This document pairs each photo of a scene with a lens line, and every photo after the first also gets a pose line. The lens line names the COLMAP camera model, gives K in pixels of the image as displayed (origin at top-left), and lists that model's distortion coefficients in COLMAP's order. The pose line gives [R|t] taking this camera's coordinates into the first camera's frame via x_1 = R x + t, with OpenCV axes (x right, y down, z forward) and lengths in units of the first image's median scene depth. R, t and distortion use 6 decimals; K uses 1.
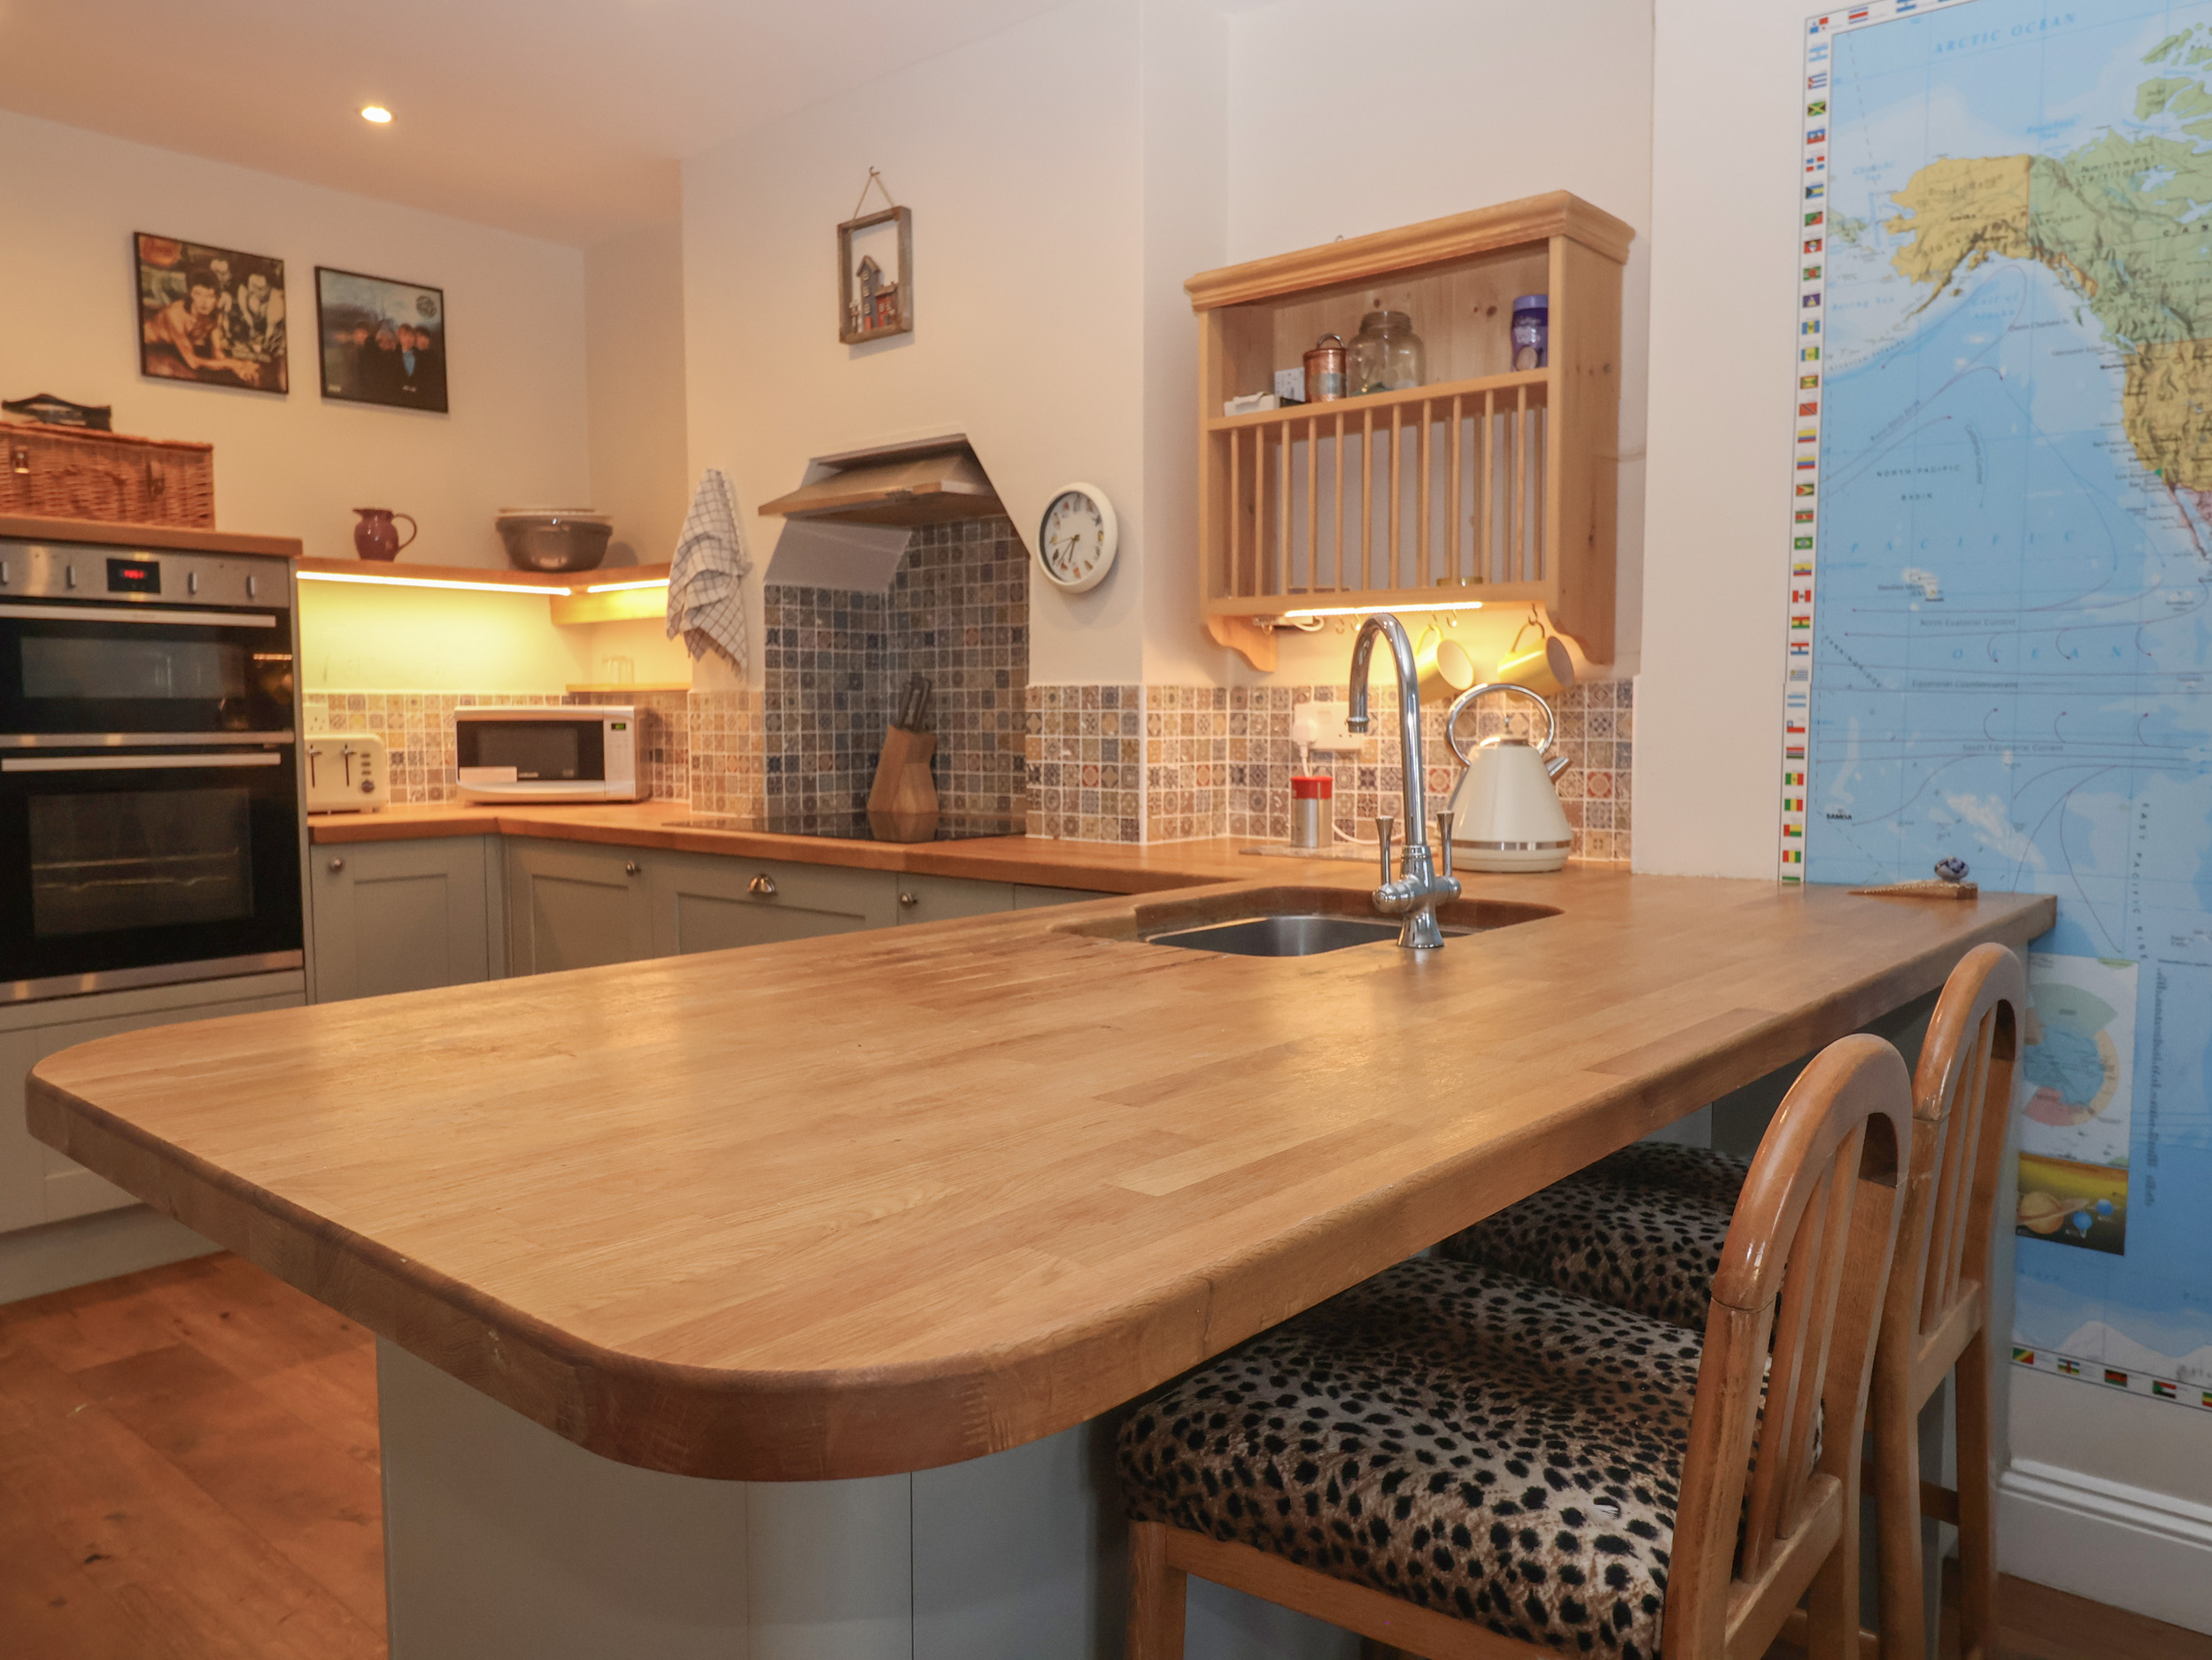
lens RADIAL K [[1578.2, 0, 1140.1], [0, 1578.2, 826.2], [0, 0, 1]] dist [0.002324, -0.008458]
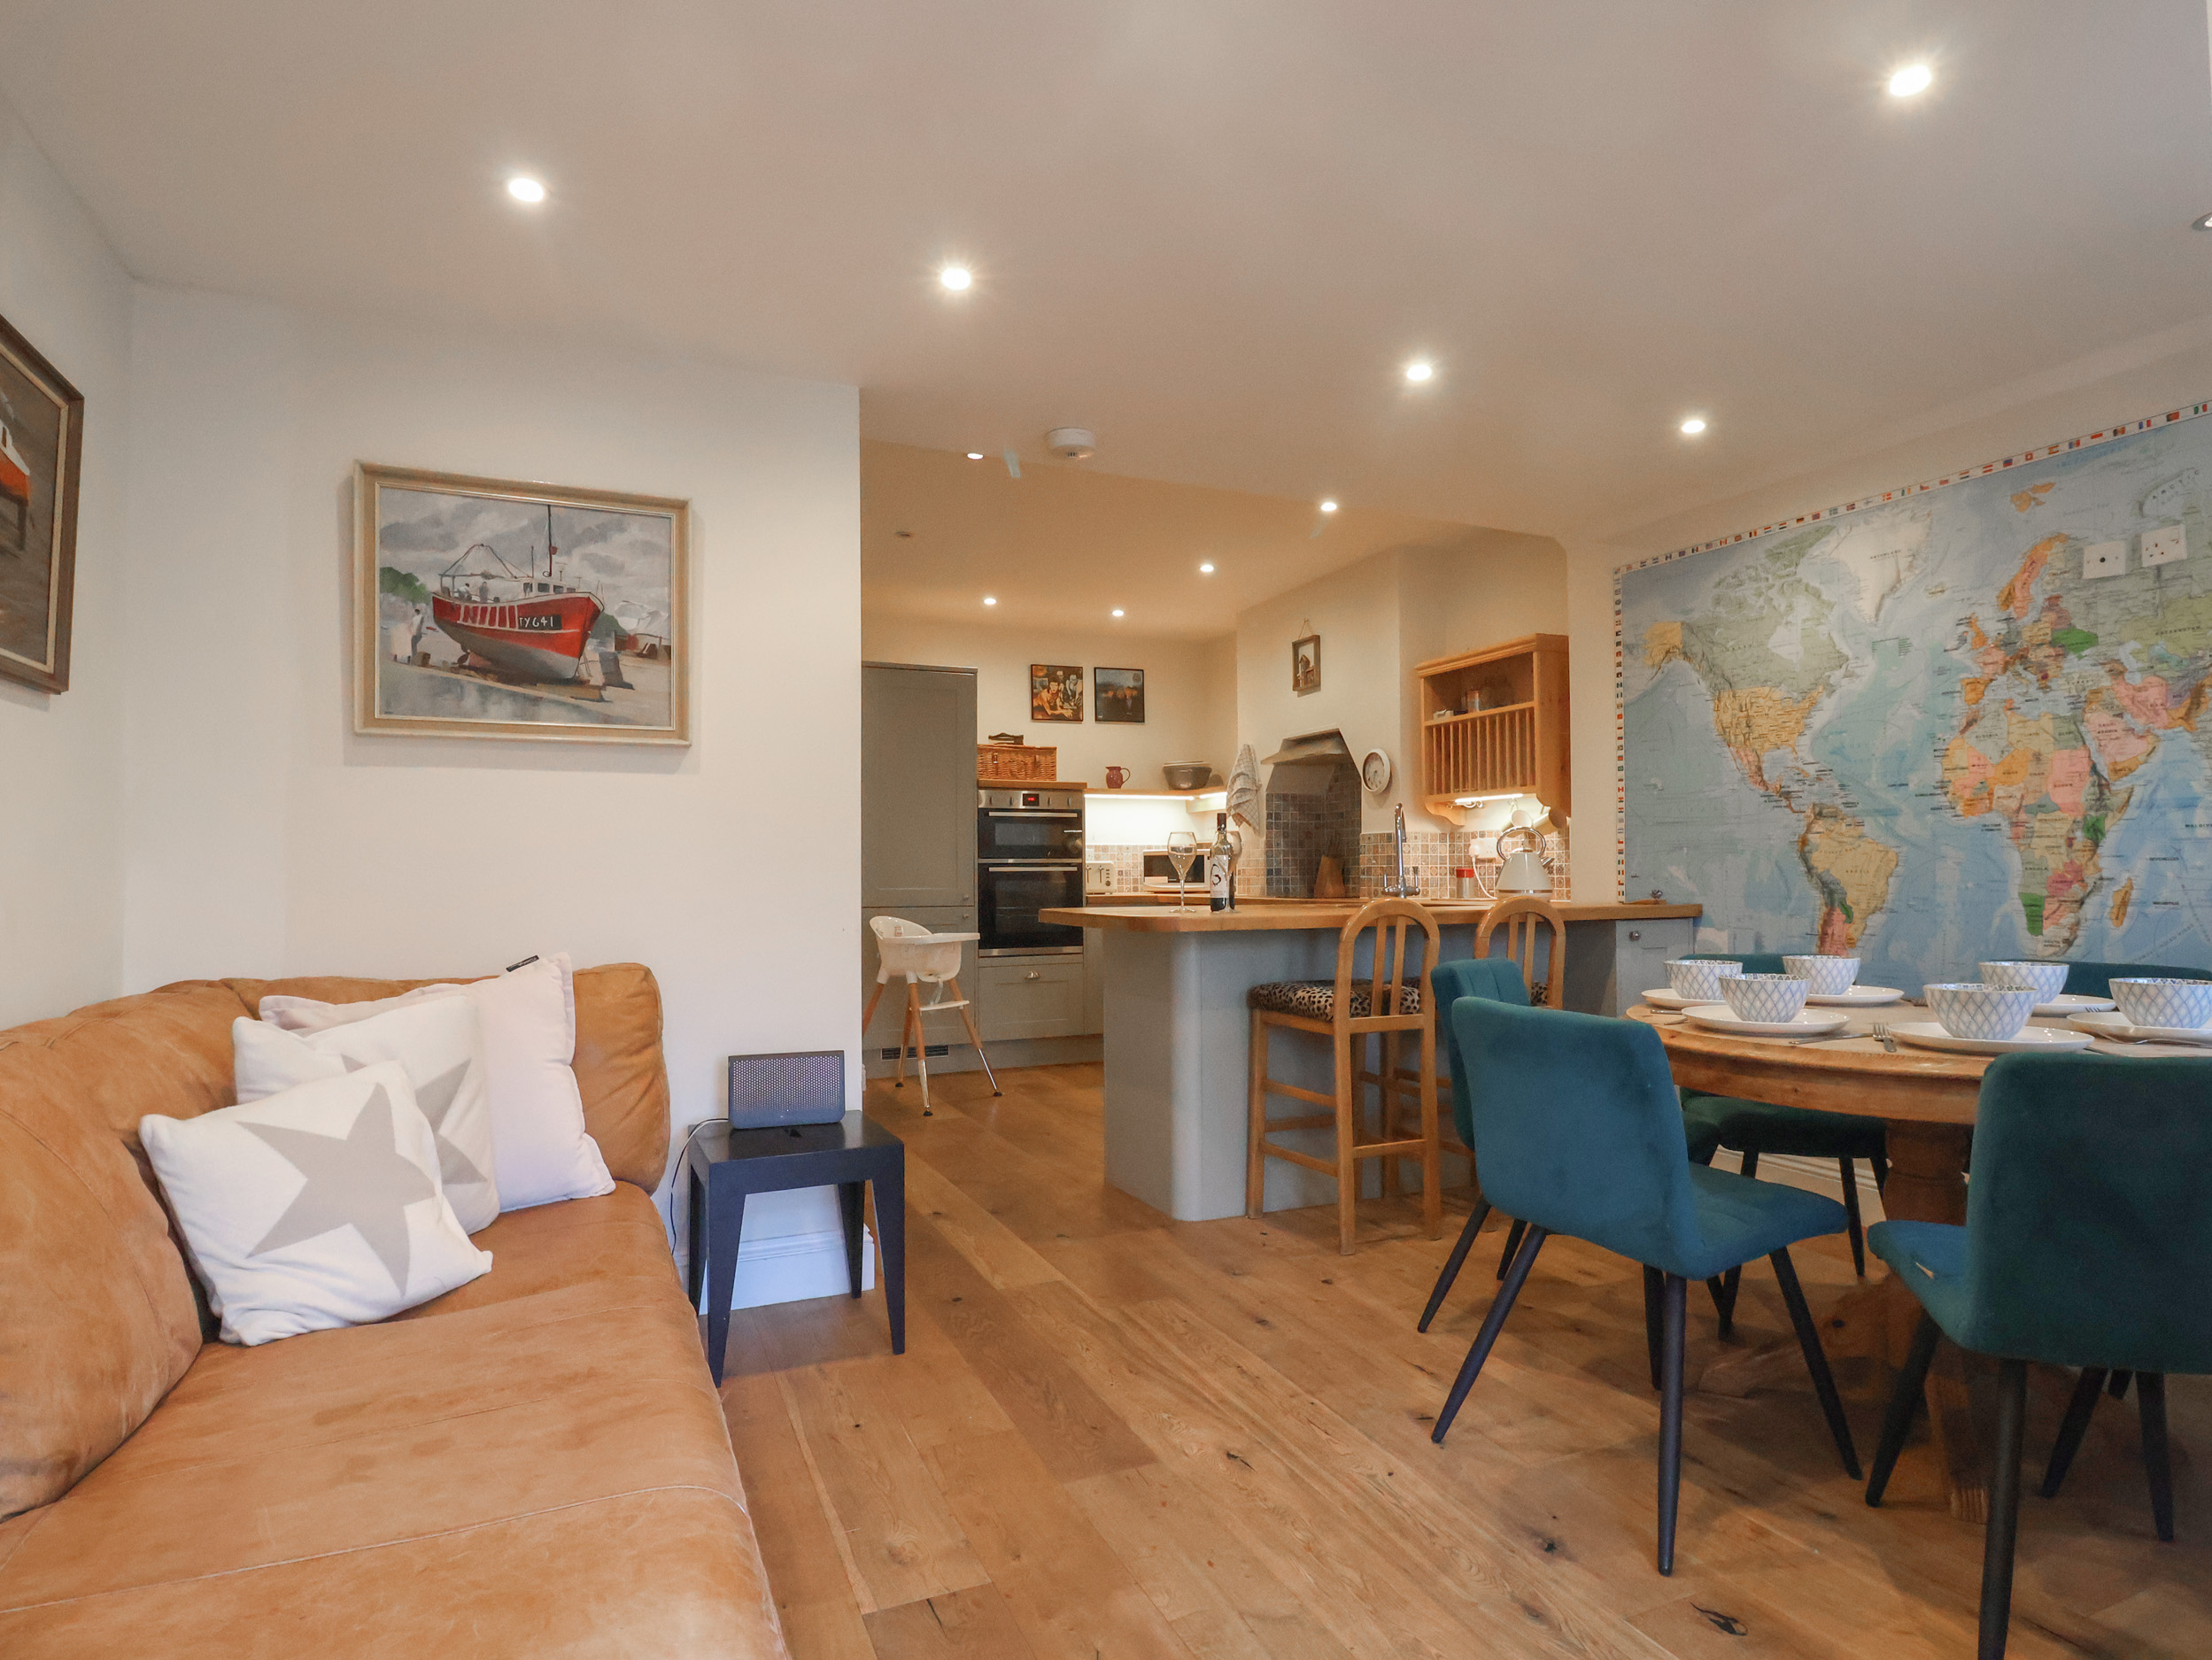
lens RADIAL K [[1199.2, 0, 1114.7], [0, 1199.2, 854.3], [0, 0, 1]] dist [0.005170, -0.013948]
pose [[0.899856, -0.012426, -0.436011, 0.338665], [-0.025579, 0.996371, -0.081187, 0.085936], [0.435437, 0.084209, 0.896272, -0.681547]]
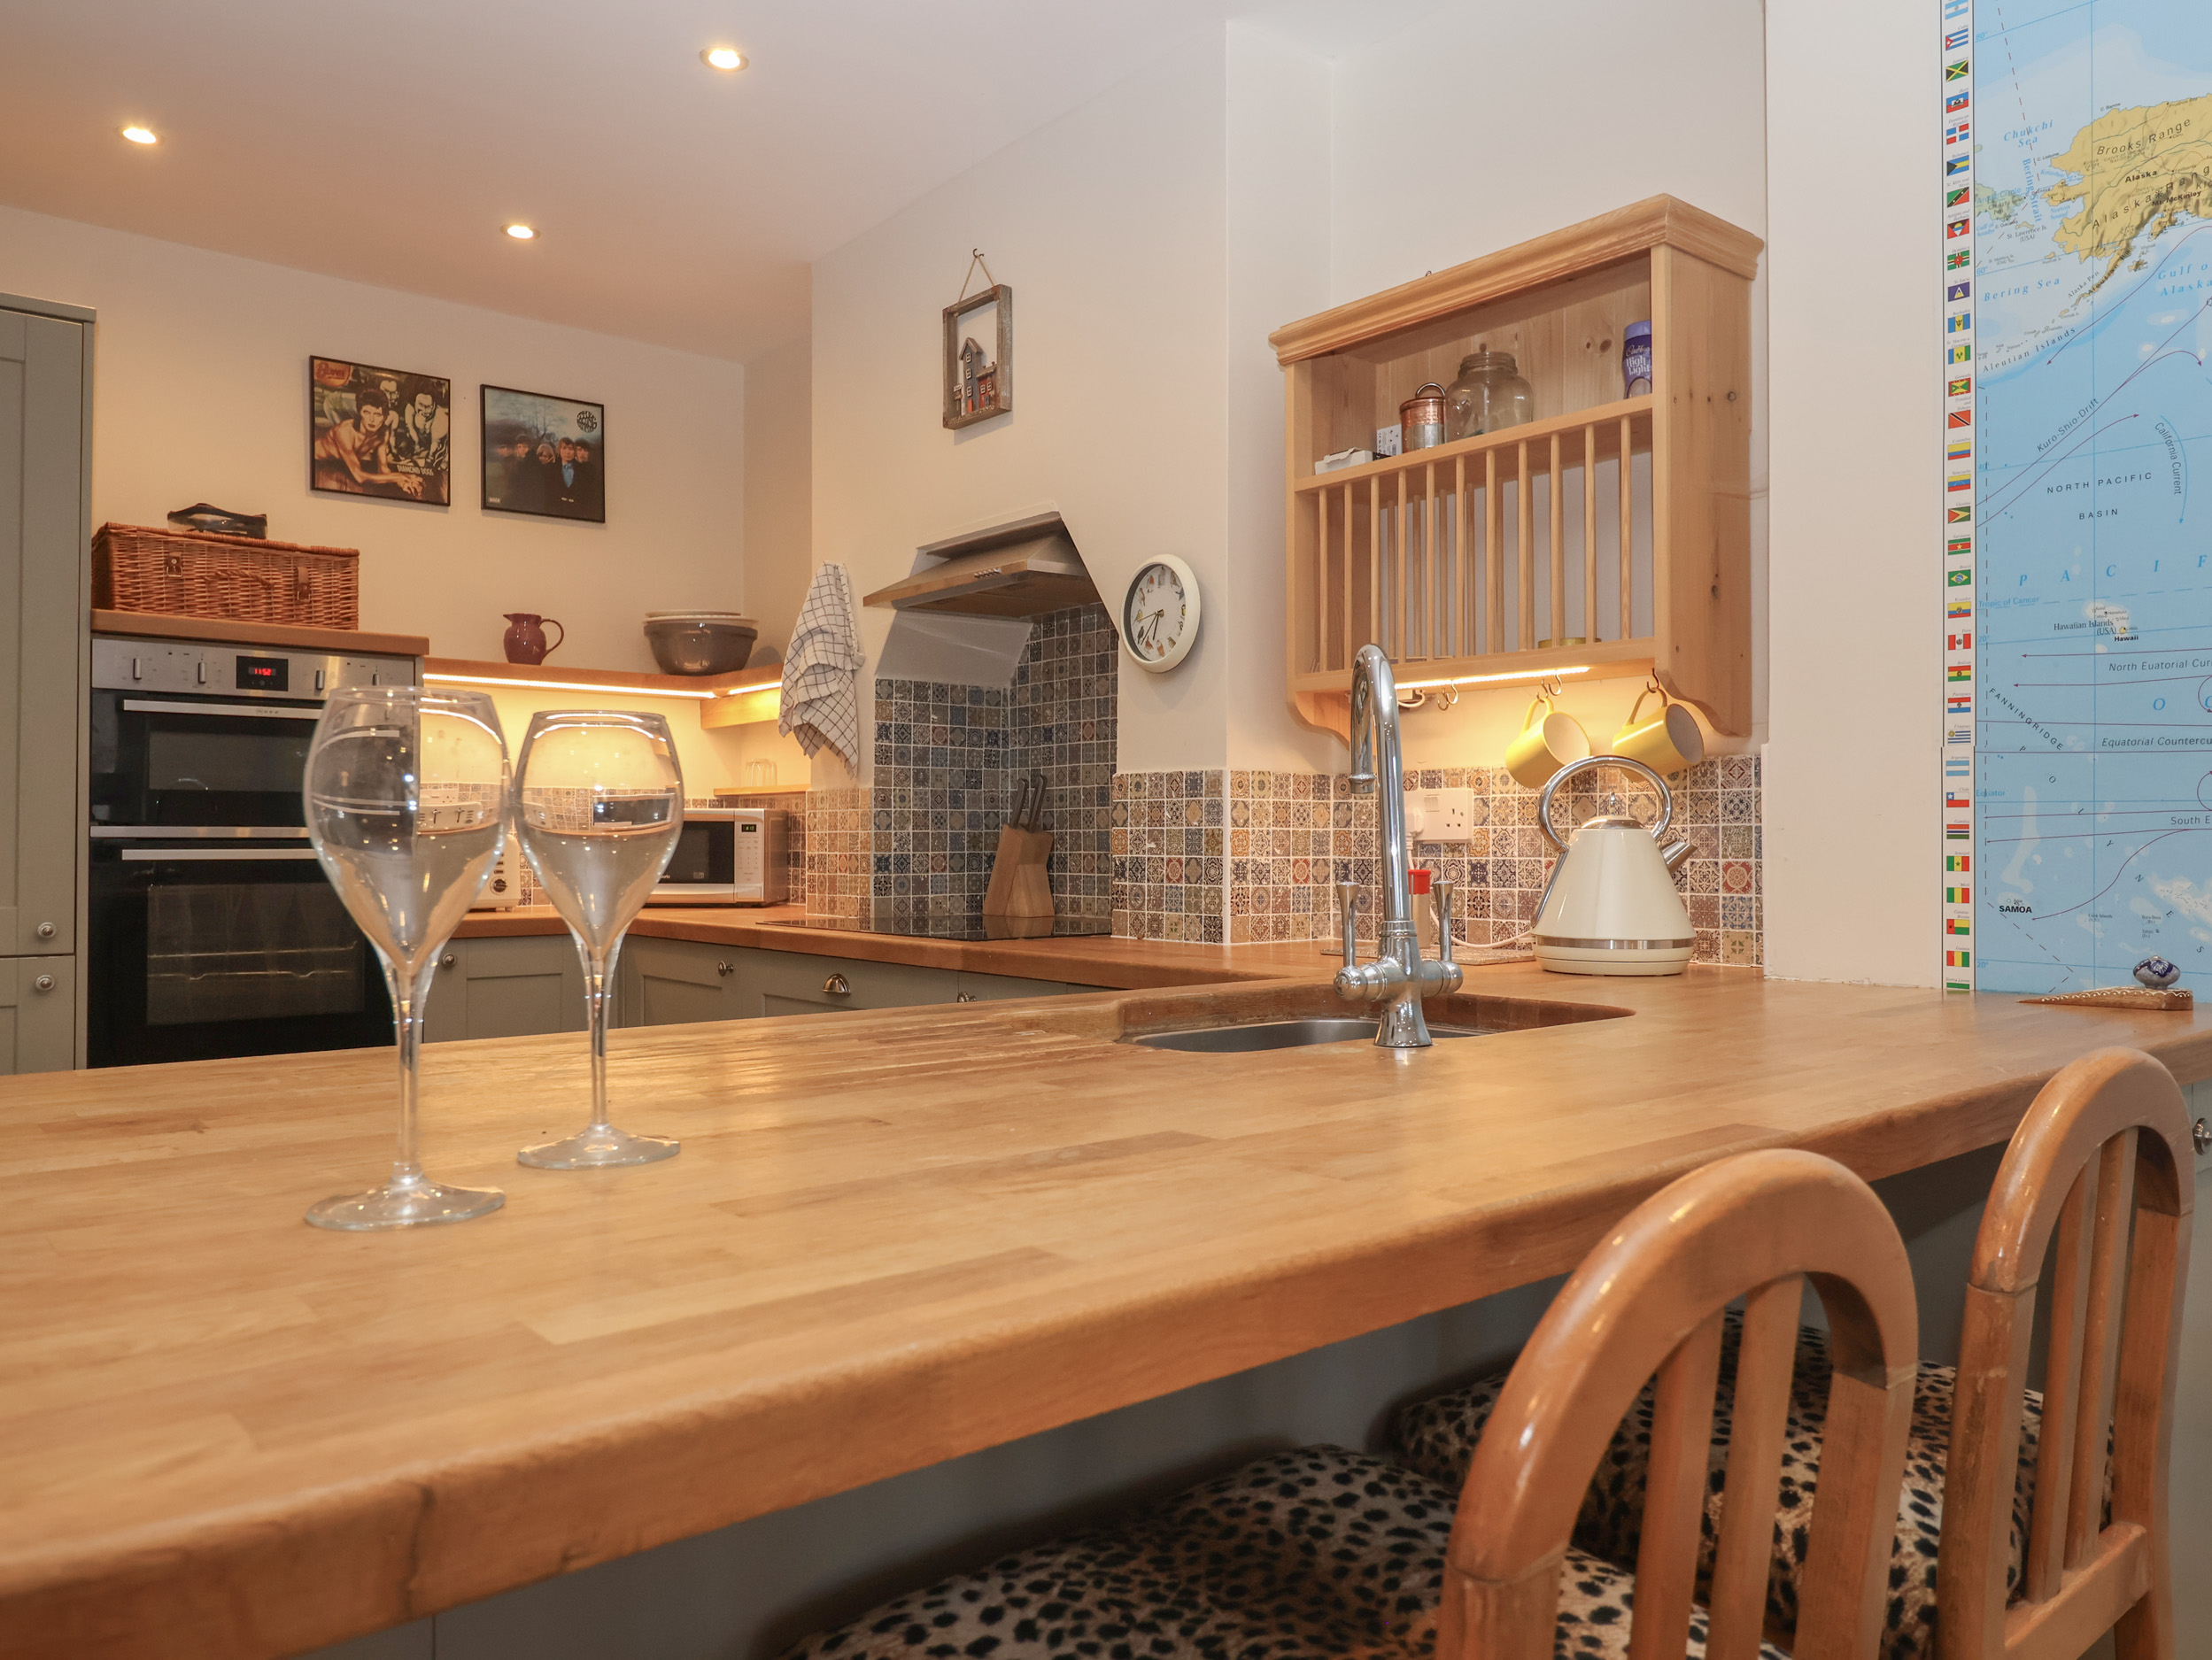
lens RADIAL K [[1578.2, 0, 1140.1], [0, 1578.2, 826.2], [0, 0, 1]] dist [0.002324, -0.008458]
pose [[0.986887, 0.000134, -0.161411, 0.083573], [-0.013415, 0.996608, -0.081194, 0.014897], [0.160852, 0.082295, 0.983542, 0.082211]]
